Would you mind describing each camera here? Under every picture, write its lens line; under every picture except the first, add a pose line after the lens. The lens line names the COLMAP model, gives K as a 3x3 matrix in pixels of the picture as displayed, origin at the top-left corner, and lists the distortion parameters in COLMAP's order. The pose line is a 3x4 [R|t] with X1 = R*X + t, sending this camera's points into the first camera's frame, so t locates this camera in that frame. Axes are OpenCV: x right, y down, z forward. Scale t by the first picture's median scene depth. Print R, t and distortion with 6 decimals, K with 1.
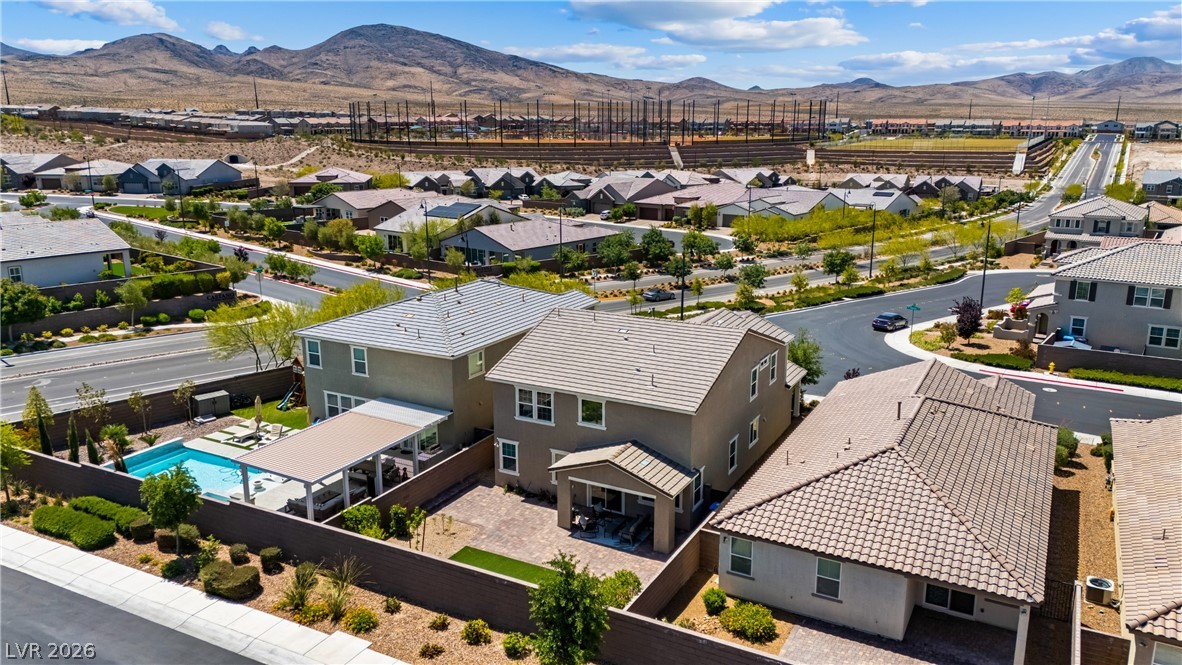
lens RADIAL K [[864.8, 0, 590.7], [0, 864.8, 330.3], [0, 0, 1]] dist [0.082639, -0.081972]
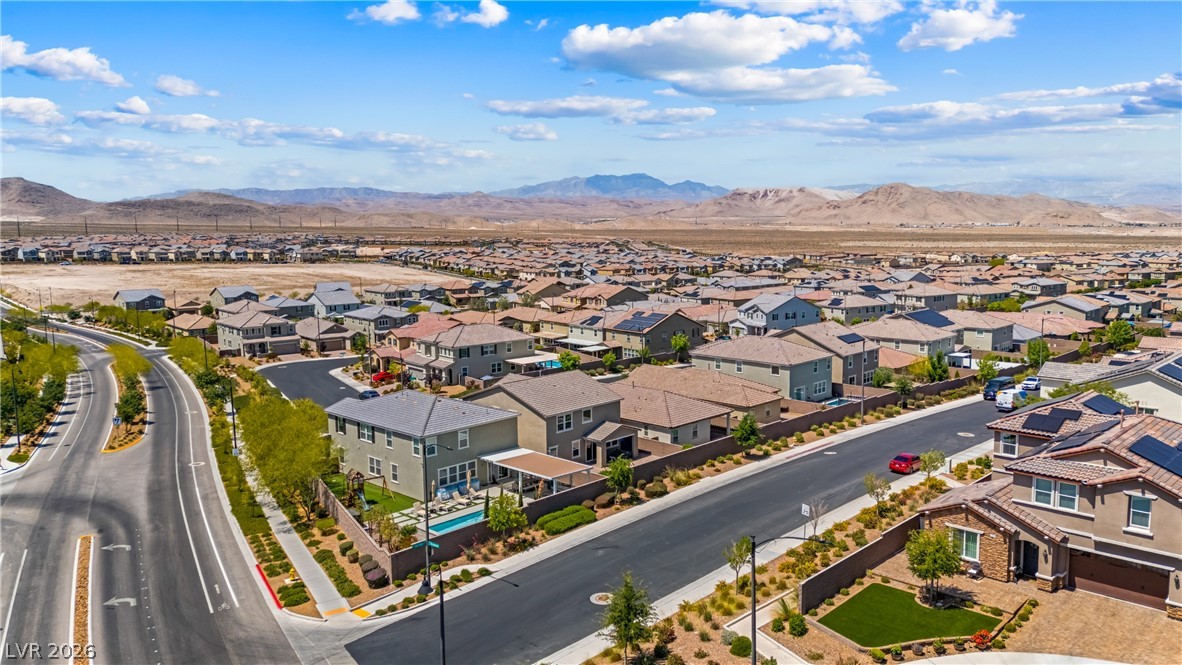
lens RADIAL K [[876.2, 0, 591.0], [0, 876.2, 332.5], [0, 0, 1]] dist [0.094287, -0.105928]
pose [[0.260187, -0.120617, 0.957995, -0.656635], [0.236856, 0.969825, 0.057778, -0.072915], [-0.936057, 0.211874, 0.280904, 0.106895]]
